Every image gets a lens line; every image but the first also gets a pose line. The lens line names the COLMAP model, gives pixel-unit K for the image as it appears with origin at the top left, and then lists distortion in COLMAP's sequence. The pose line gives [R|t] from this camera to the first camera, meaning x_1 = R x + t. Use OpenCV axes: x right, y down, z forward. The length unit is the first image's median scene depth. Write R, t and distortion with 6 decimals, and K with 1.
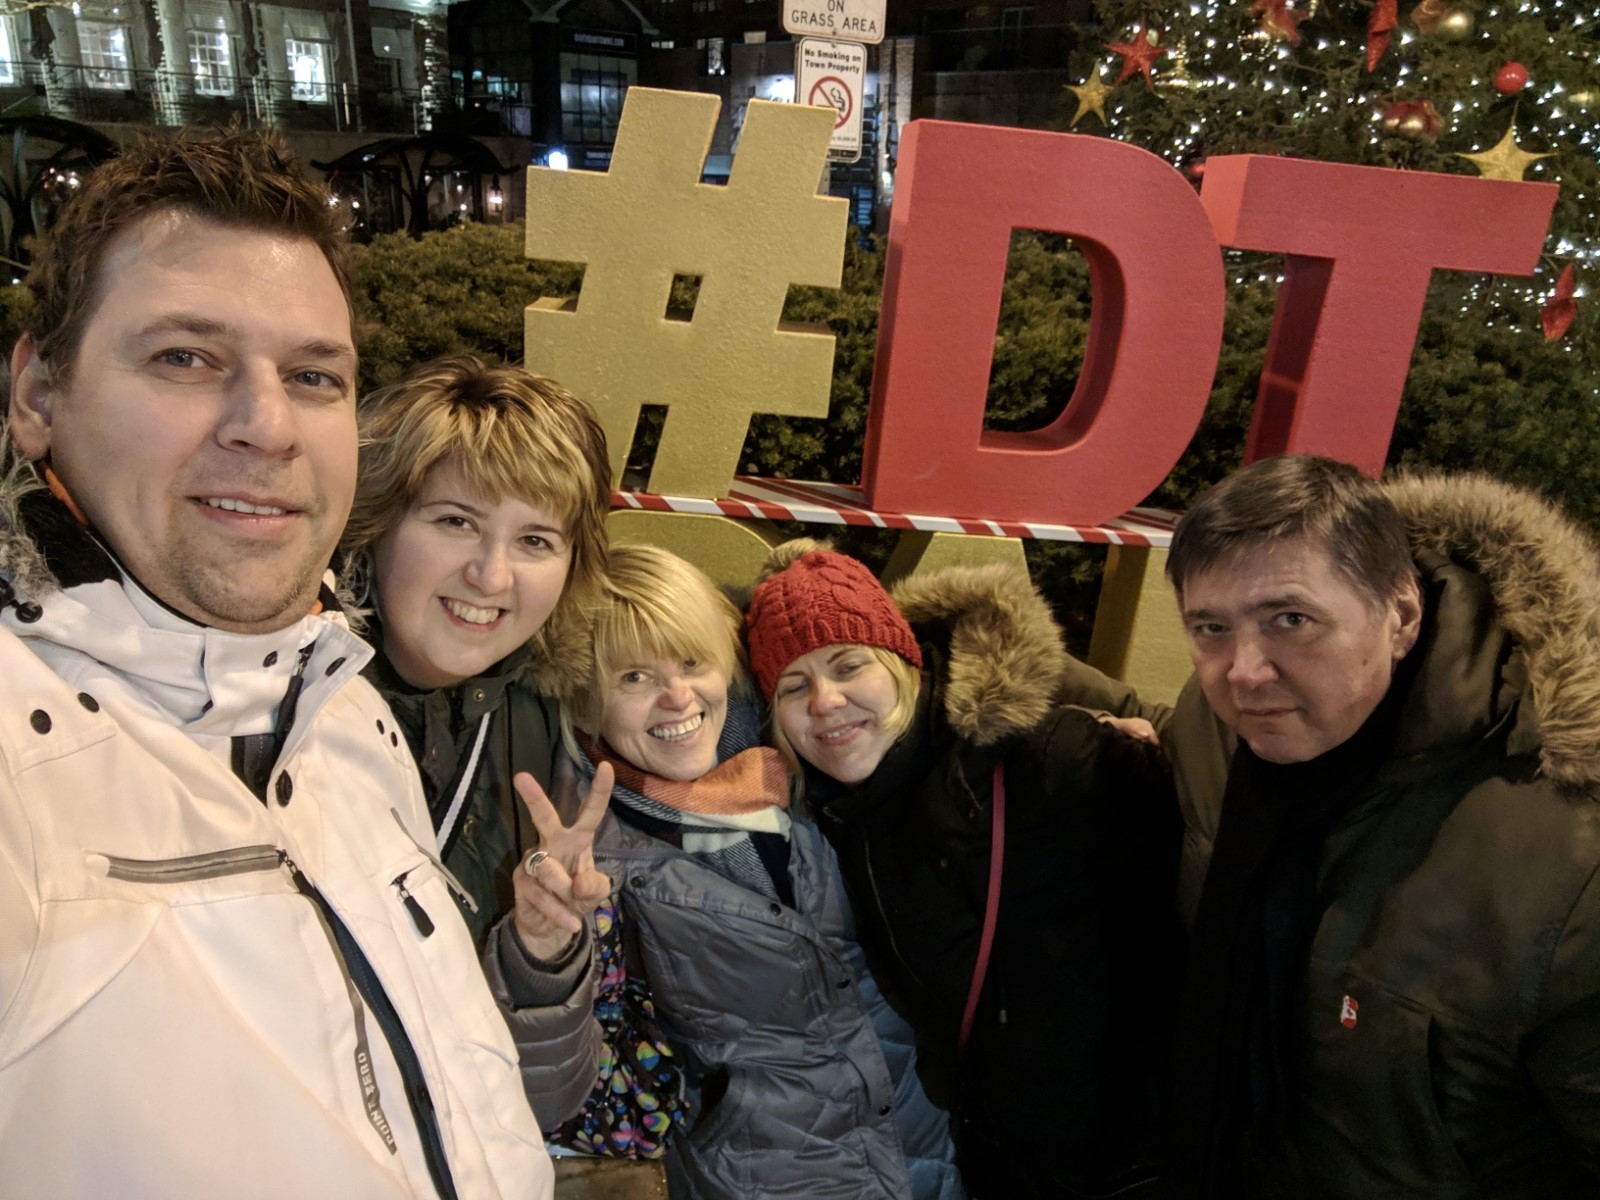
lens RADIAL K [[1193.5, 0, 799.7], [0, 1193.5, 605.0], [0, 0, 1]] dist [-0.021158, 0.024887]
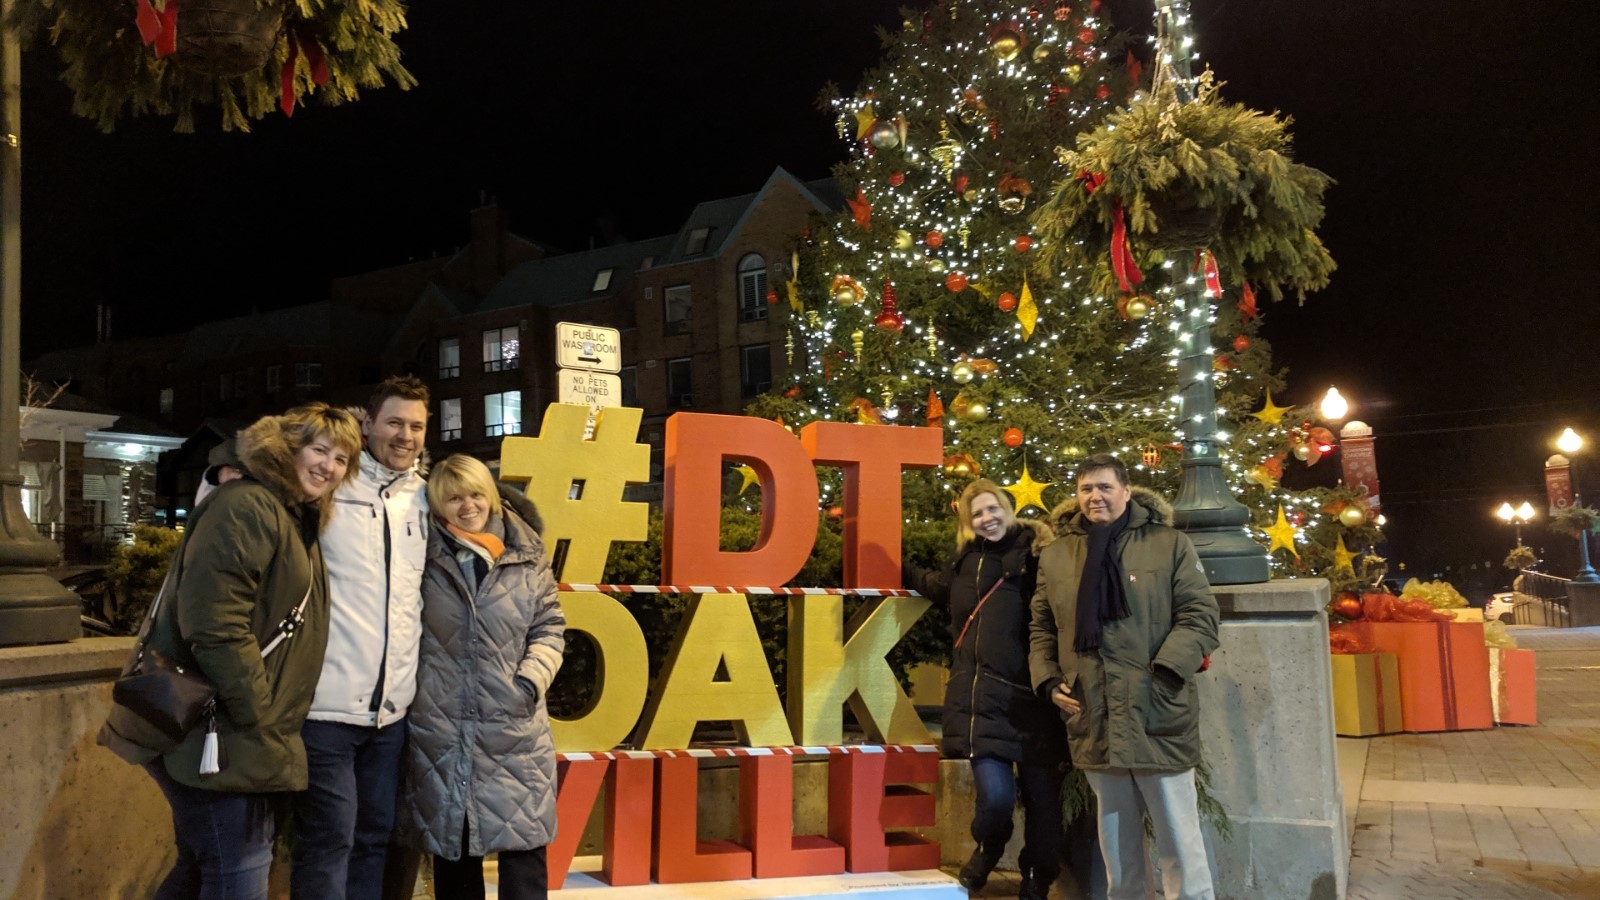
lens RADIAL K [[1192.3, 0, 797.5], [0, 1192.3, 461.8], [0, 0, 1]] dist [-0.000925, 0.011768]
pose [[0.965085, -0.048632, 0.257385, -0.021011], [0.155754, 0.896573, -0.414605, 0.052186], [-0.210601, 0.440218, 0.872843, -0.079939]]
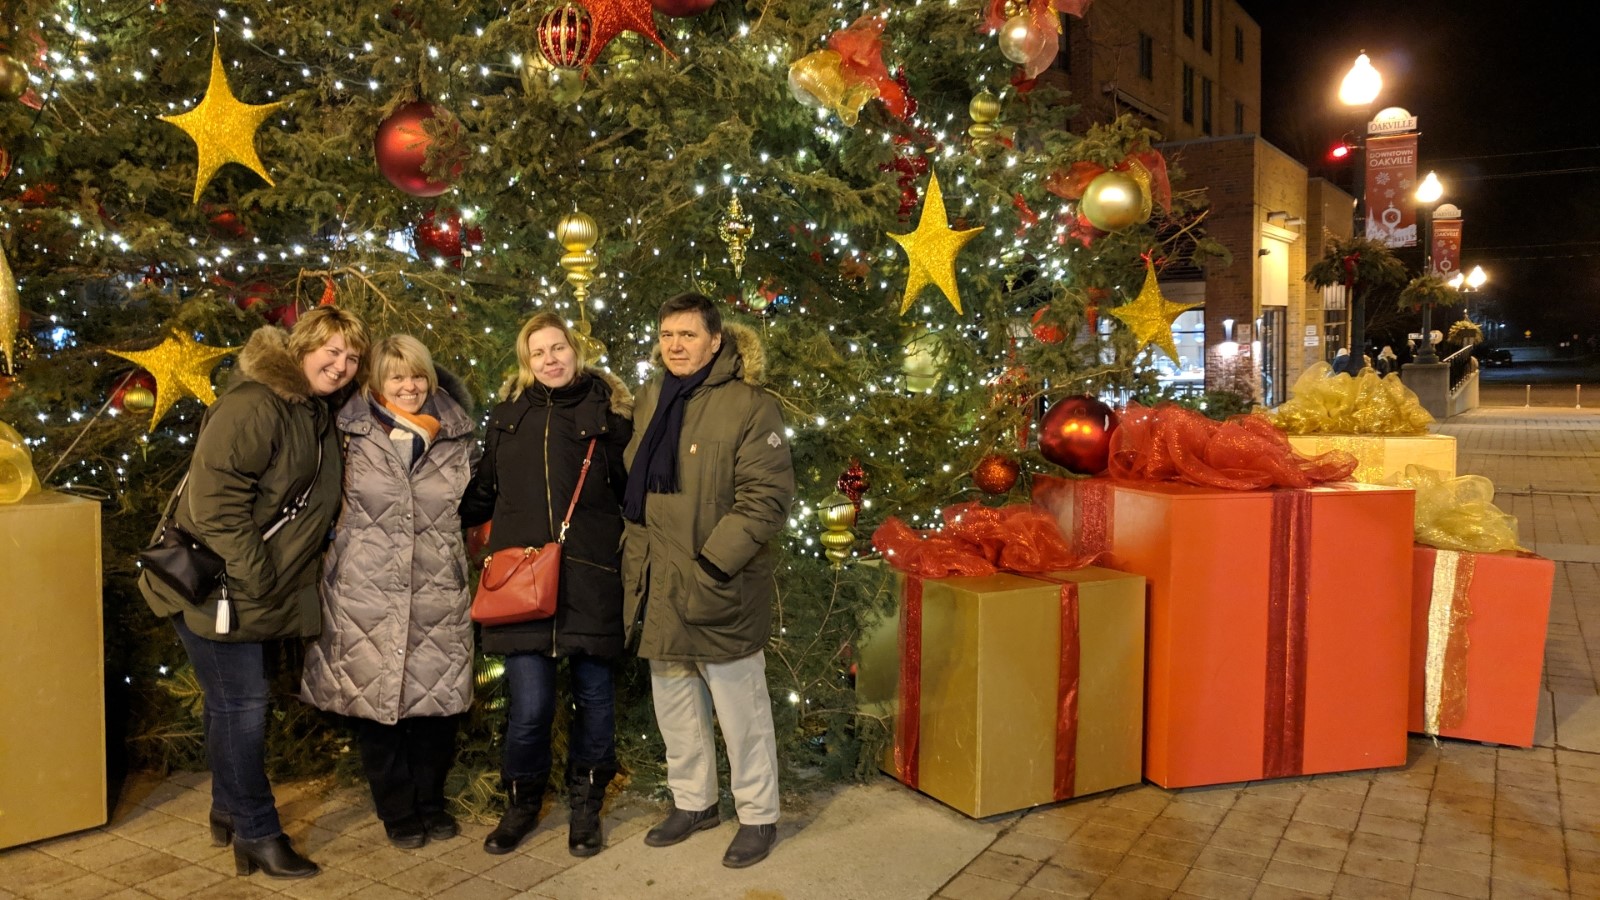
lens RADIAL K [[1205.0, 0, 796.0], [0, 1205.0, 455.7], [0, 0, 1]] dist [-0.010233, 0.033321]
pose [[0.982715, -0.077517, 0.168115, 0.230640], [0.117657, 0.962637, -0.243898, -0.014448], [-0.142928, 0.259462, 0.955118, 0.137987]]
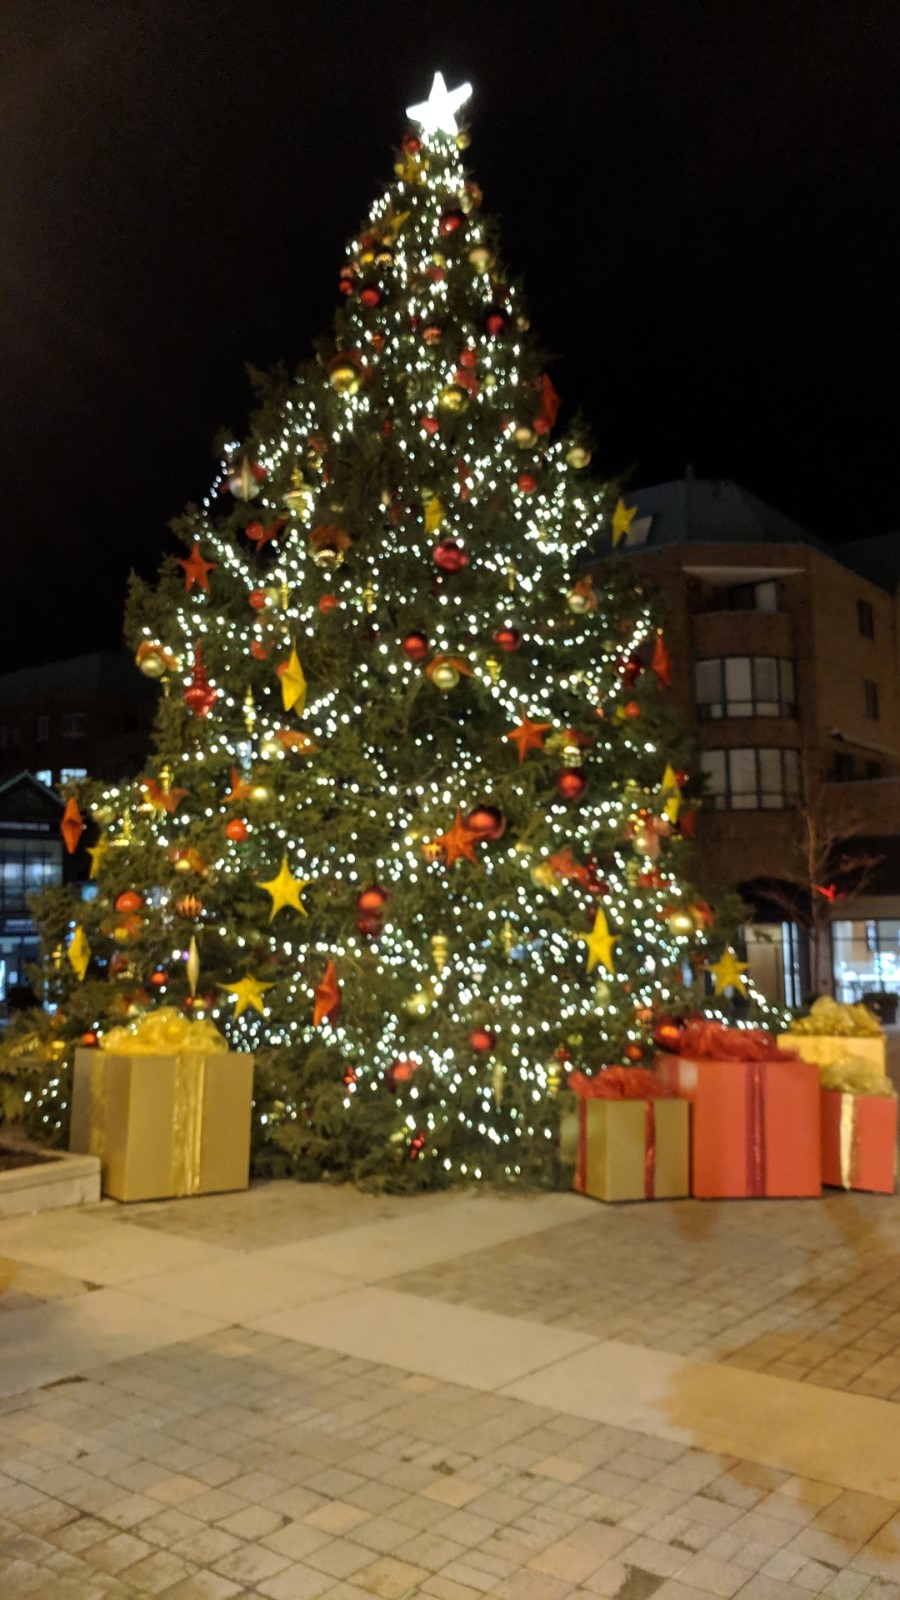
lens RADIAL K [[1214.8, 0, 439.4], [0, 1214.8, 800.8], [0, 0, 1]] dist [-0.001461, 0.000396]
pose [[0.997147, -0.045166, 0.060475, 0.209913], [0.067089, 0.897478, -0.435926, 0.040727], [-0.034586, 0.438740, 0.897948, -0.074679]]
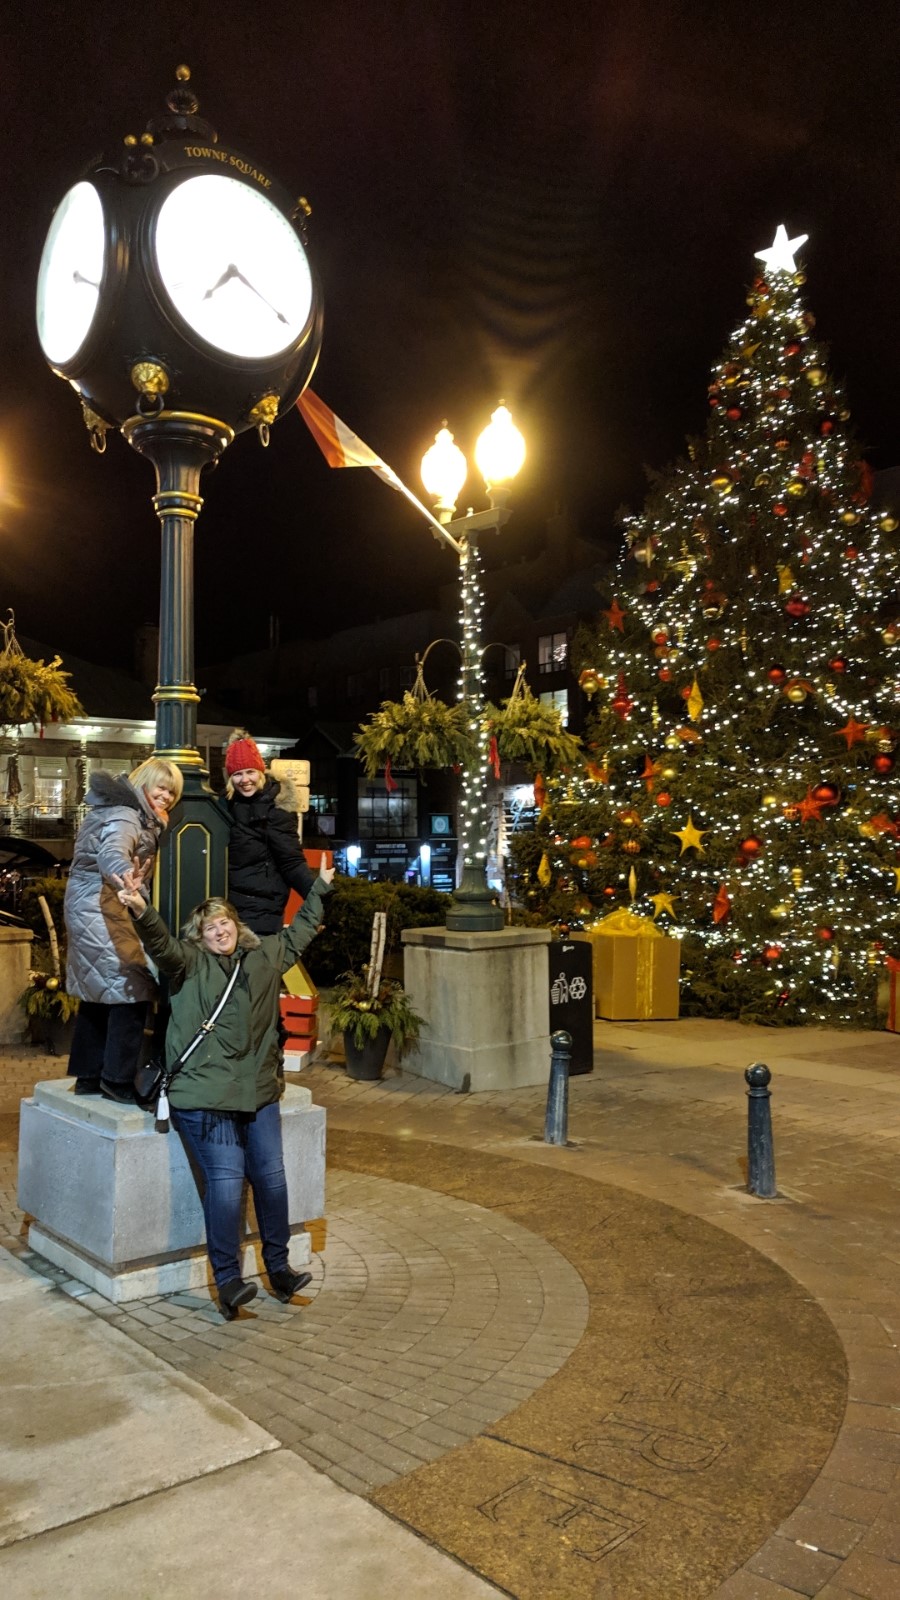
lens RADIAL K [[1187.7, 0, 438.4], [0, 1187.7, 797.8], [0, 0, 1]] dist [0.017108, -0.062660]
pose [[0.984987, -0.045425, -0.166544, 0.156087], [-0.022644, 0.922425, -0.385513, 0.110334], [0.171136, 0.383496, 0.907548, -0.288010]]
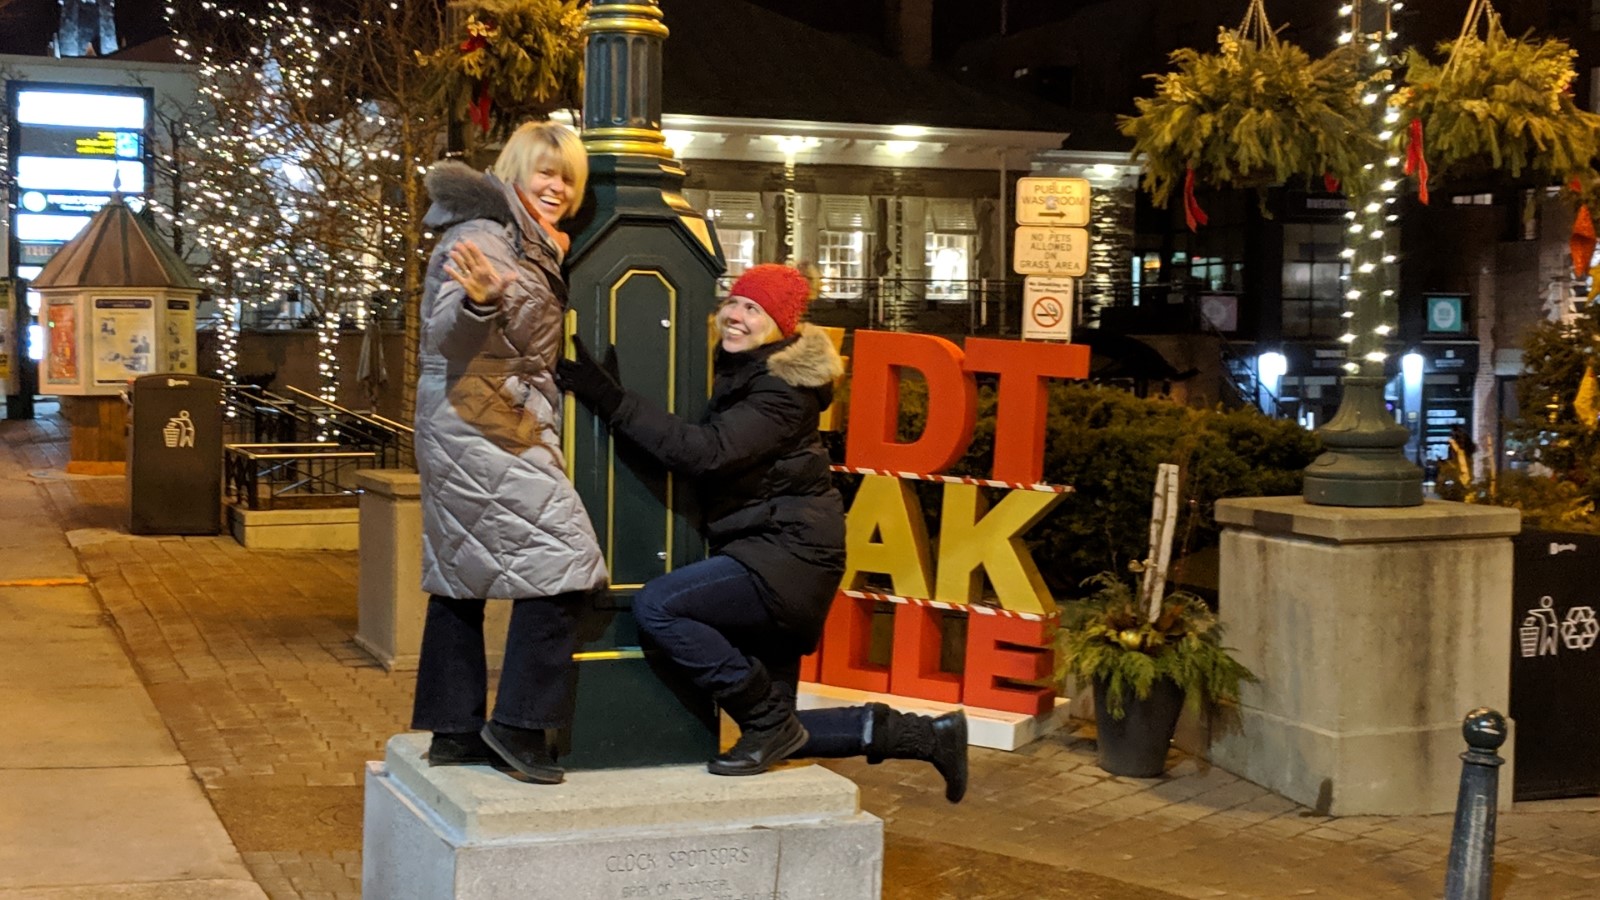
lens RADIAL K [[2108.7, 0, 799.7], [0, 2108.7, 465.9], [0, 0, 1]] dist [0.116007, -0.490077]
pose [[0.887736, -0.000959, -0.460352, 0.181315], [-0.140529, 0.951701, -0.272978, 0.103389], [0.438379, 0.307025, 0.844725, -0.256830]]
